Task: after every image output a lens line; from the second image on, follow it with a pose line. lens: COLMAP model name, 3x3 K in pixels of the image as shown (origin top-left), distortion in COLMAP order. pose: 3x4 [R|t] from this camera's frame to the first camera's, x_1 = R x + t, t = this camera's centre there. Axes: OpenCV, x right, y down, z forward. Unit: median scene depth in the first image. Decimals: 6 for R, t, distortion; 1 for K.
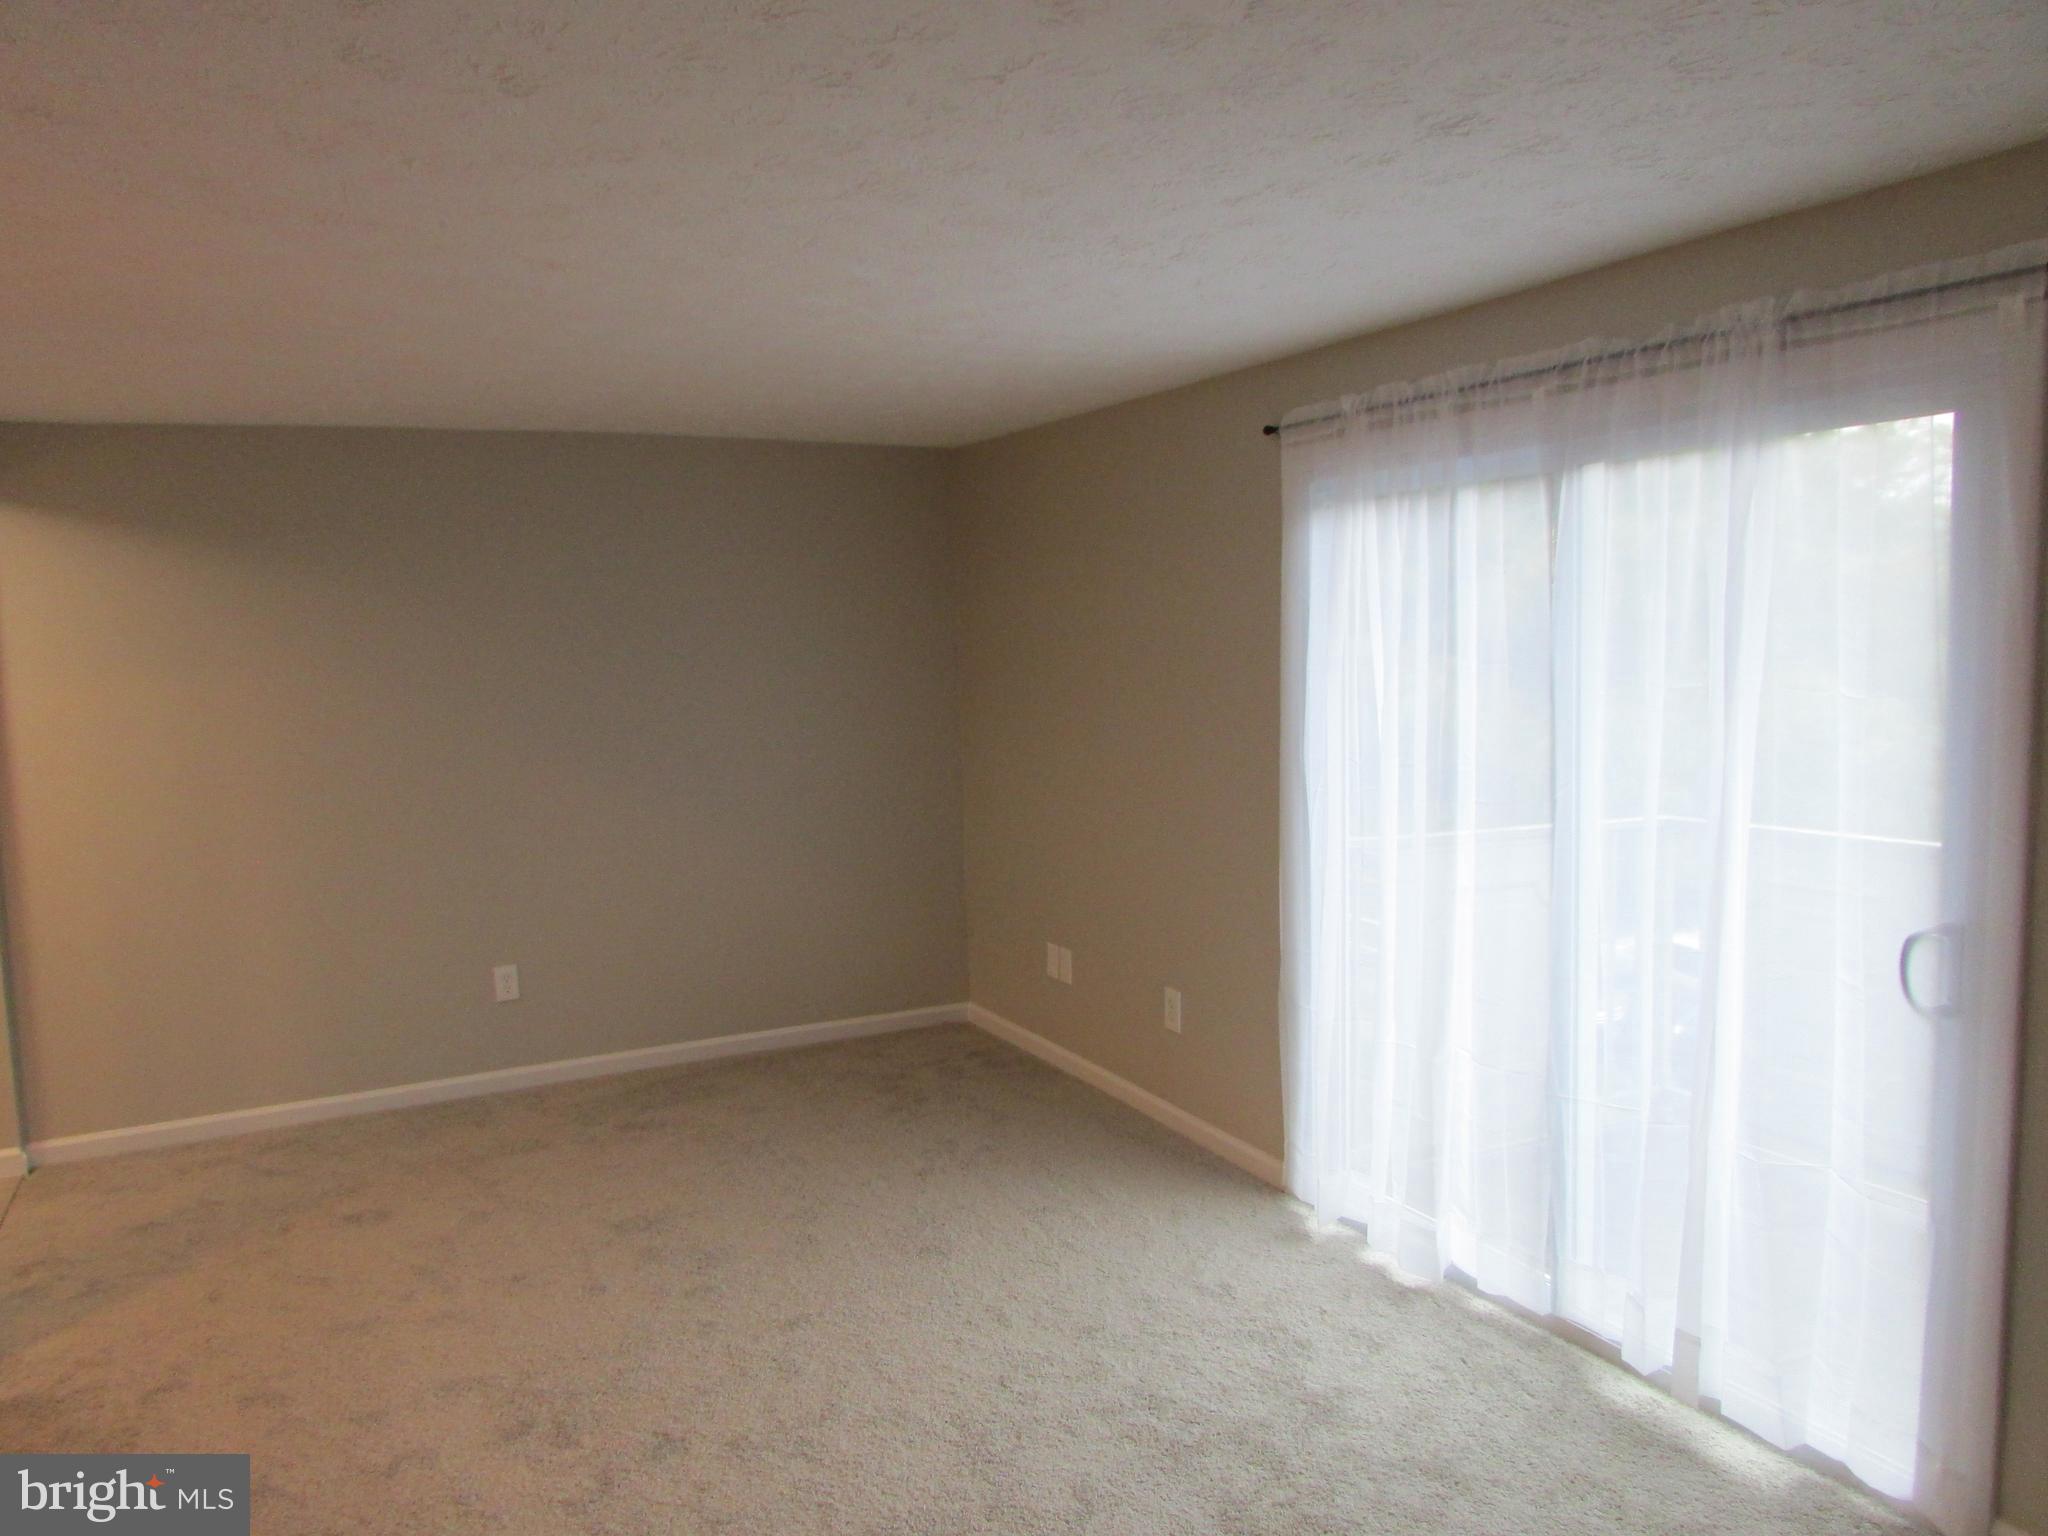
lens RADIAL K [[1480.4, 0, 1024.0], [0, 1480.4, 768.0], [0, 0, 1]] dist [-0.022710, 0.007136]
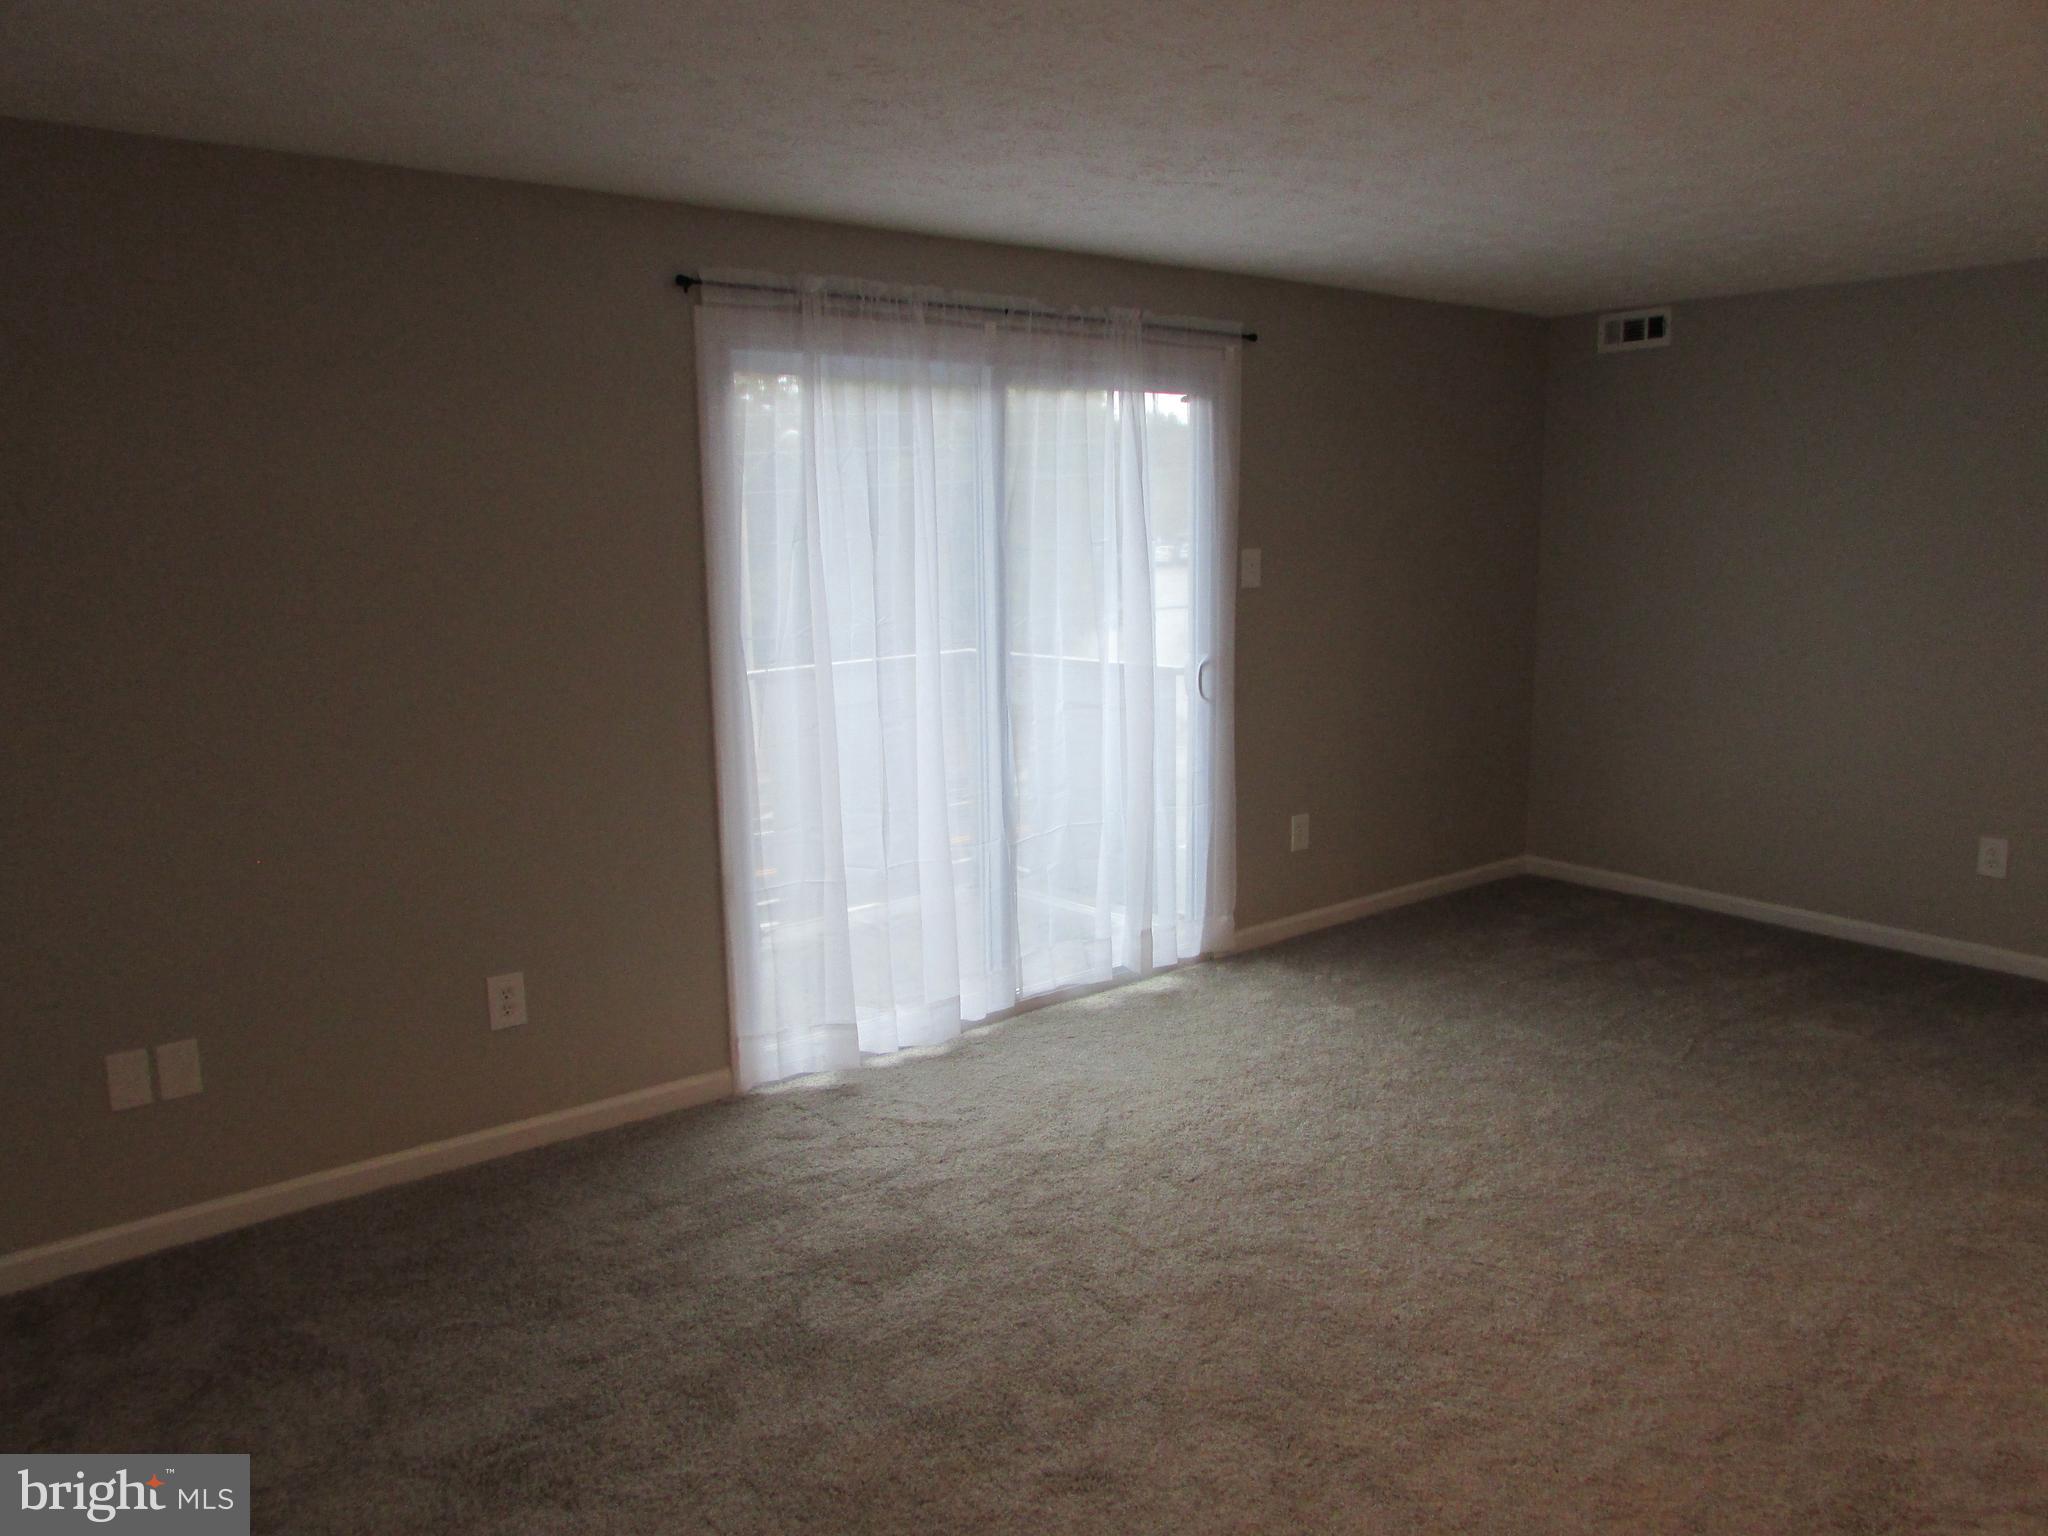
lens RADIAL K [[1402.3, 0, 1024.0], [0, 1402.3, 768.0], [0, 0, 1]] dist [-0.010972, -0.000309]
pose [[-0.189426, -0.121359, 0.974366, -0.884774], [0.126650, 0.981023, 0.146810, -0.038721], [-0.973693, 0.151214, -0.170461, 1.160417]]
